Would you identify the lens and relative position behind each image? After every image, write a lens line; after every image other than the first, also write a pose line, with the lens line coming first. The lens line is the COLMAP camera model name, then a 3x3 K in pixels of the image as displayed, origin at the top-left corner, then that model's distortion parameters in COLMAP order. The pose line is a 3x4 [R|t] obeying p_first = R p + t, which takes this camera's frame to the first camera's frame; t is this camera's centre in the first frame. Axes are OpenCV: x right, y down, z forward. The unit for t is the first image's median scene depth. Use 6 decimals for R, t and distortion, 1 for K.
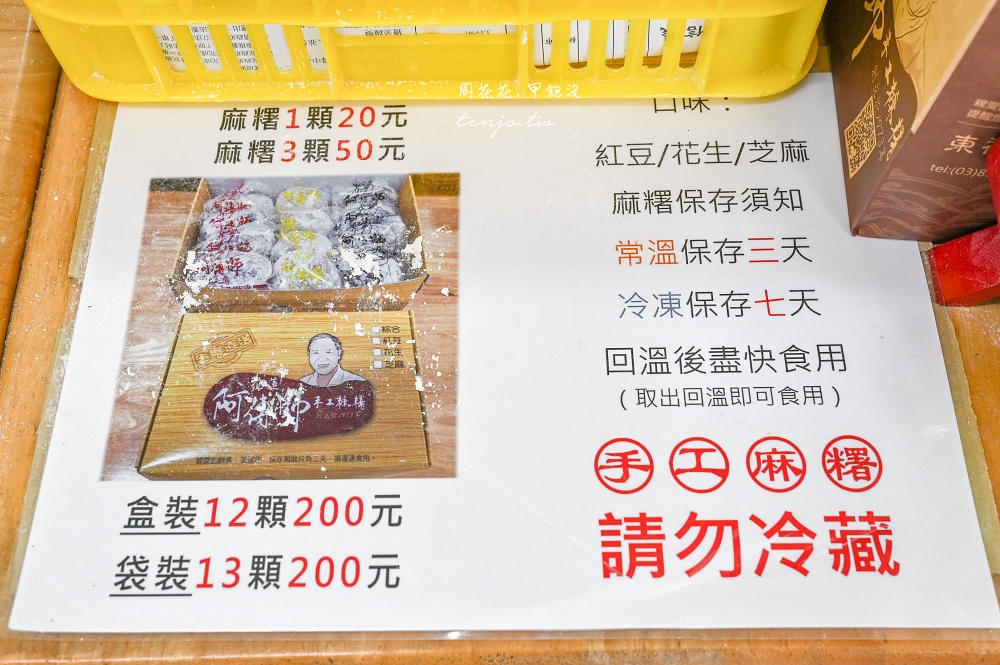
lens RADIAL K [[980.7, 0, 501.5], [0, 980.7, 333.5], [0, 0, 1]] dist [0.078665, 0.000000]
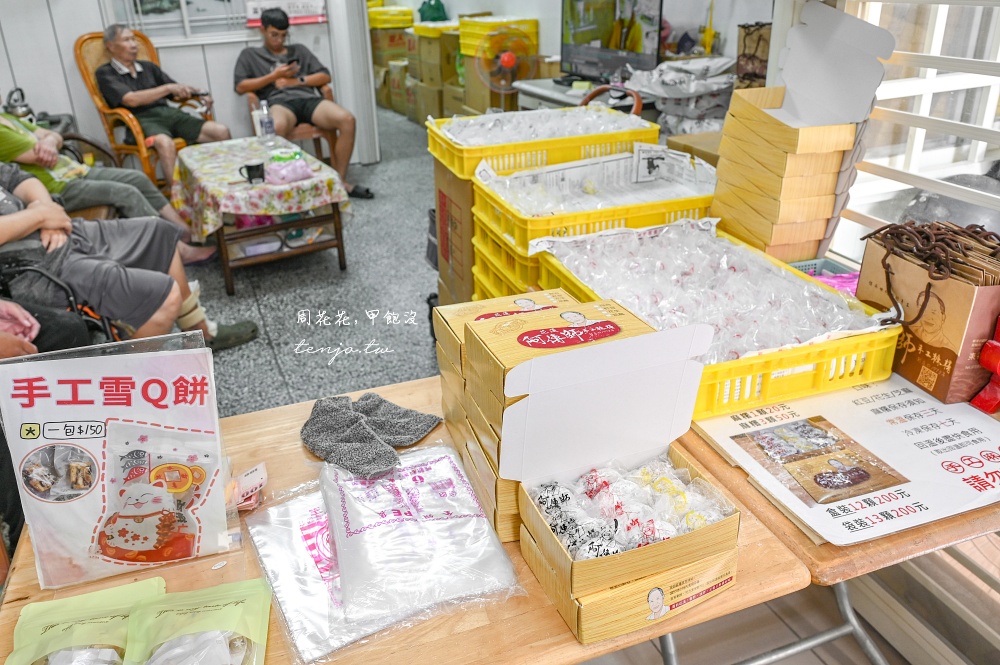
lens RADIAL K [[711.1, 0, 496.2], [0, 711.1, 332.0], [0, 0, 1]] dist [-0.010937, -0.003756]
pose [[0.948780, -0.141904, 0.282277, -1.576332], [0.287577, 0.757874, -0.585600, 0.623355], [-0.130831, 0.636782, 0.759863, -0.615587]]
